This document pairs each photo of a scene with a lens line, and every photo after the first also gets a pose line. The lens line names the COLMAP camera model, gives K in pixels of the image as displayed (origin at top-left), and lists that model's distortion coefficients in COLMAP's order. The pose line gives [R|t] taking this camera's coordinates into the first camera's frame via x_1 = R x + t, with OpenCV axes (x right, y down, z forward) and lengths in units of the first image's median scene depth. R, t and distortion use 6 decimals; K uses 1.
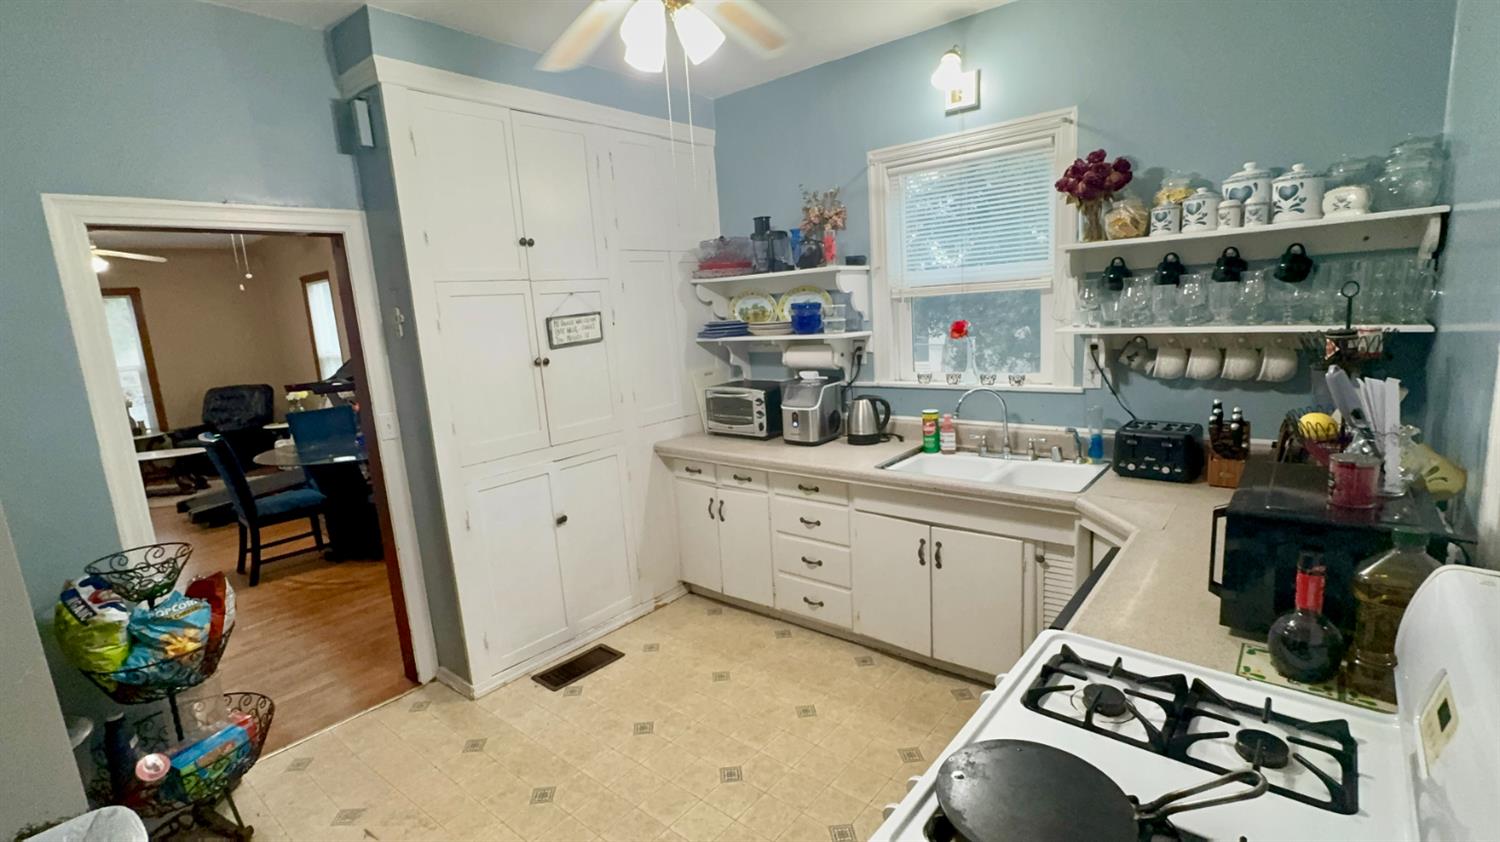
lens RADIAL K [[684.3, 0, 746.3], [0, 684.3, 419.3], [0, 0, 1]] dist [-0.001684, 0.000009]
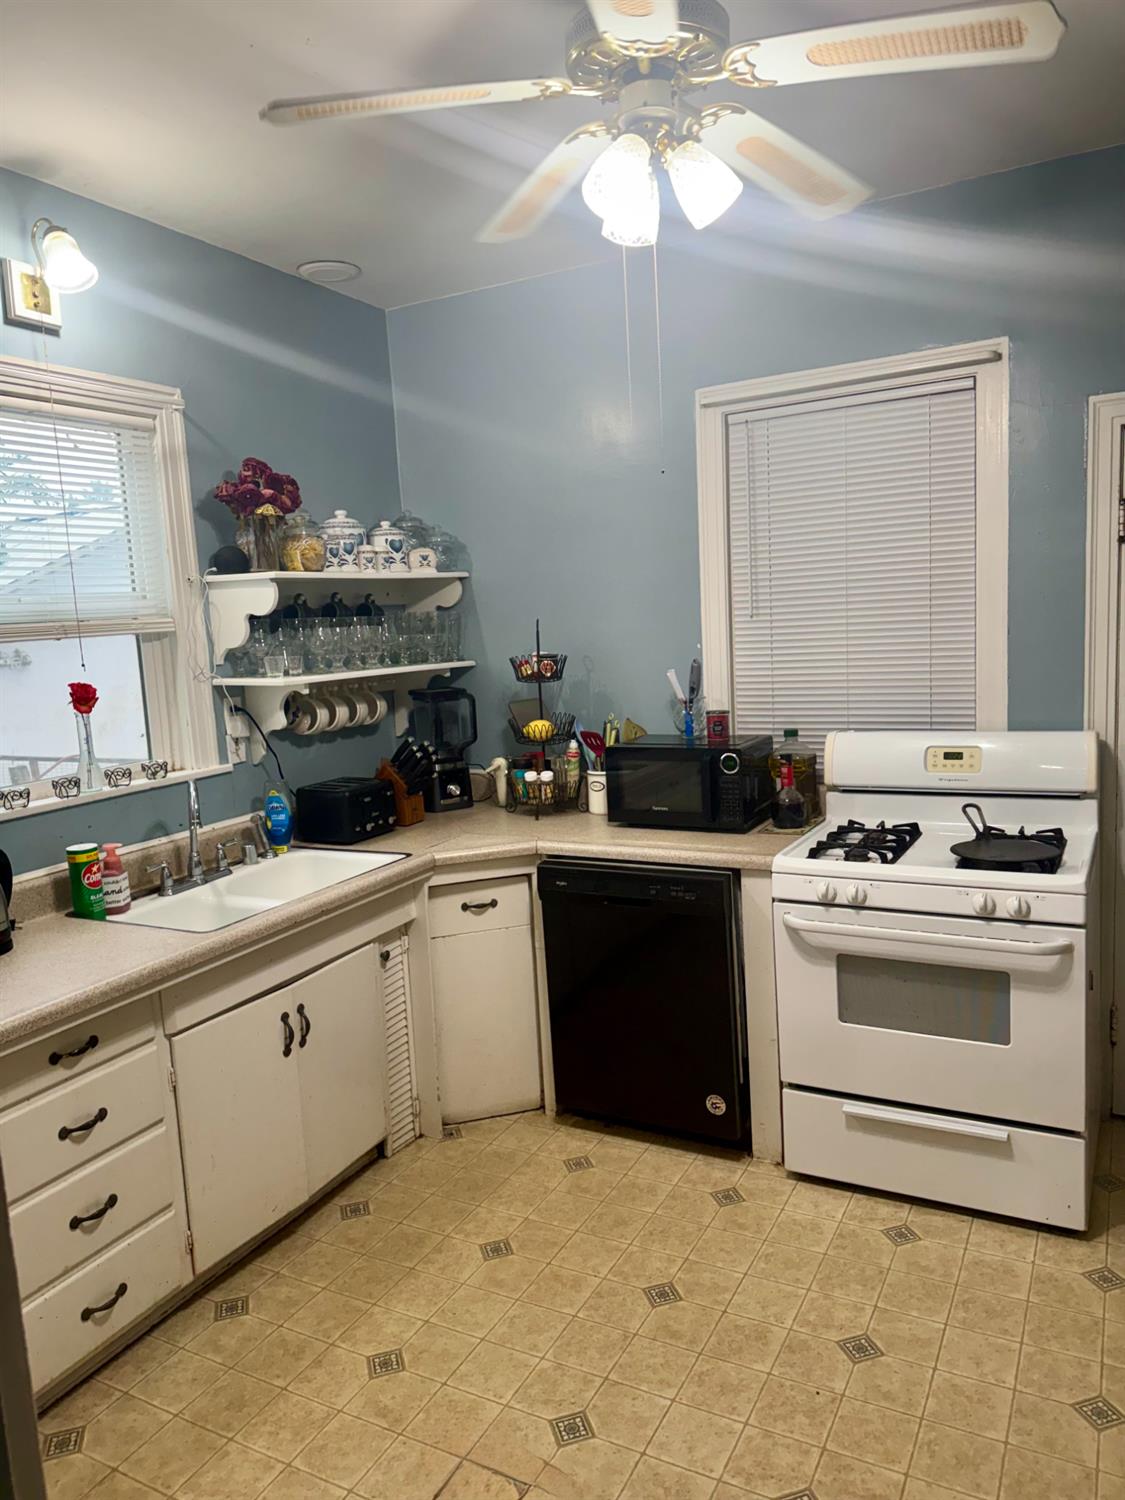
lens RADIAL K [[1047.5, 0, 561.9], [0, 1047.5, 752.9], [0, 0, 1]] dist [0.009376, -0.002589]
pose [[-0.210855, -0.049672, 0.976254, -0.711473], [0.234322, 0.967022, 0.099812, -0.088496], [-0.949017, 0.249804, -0.192262, 0.884685]]
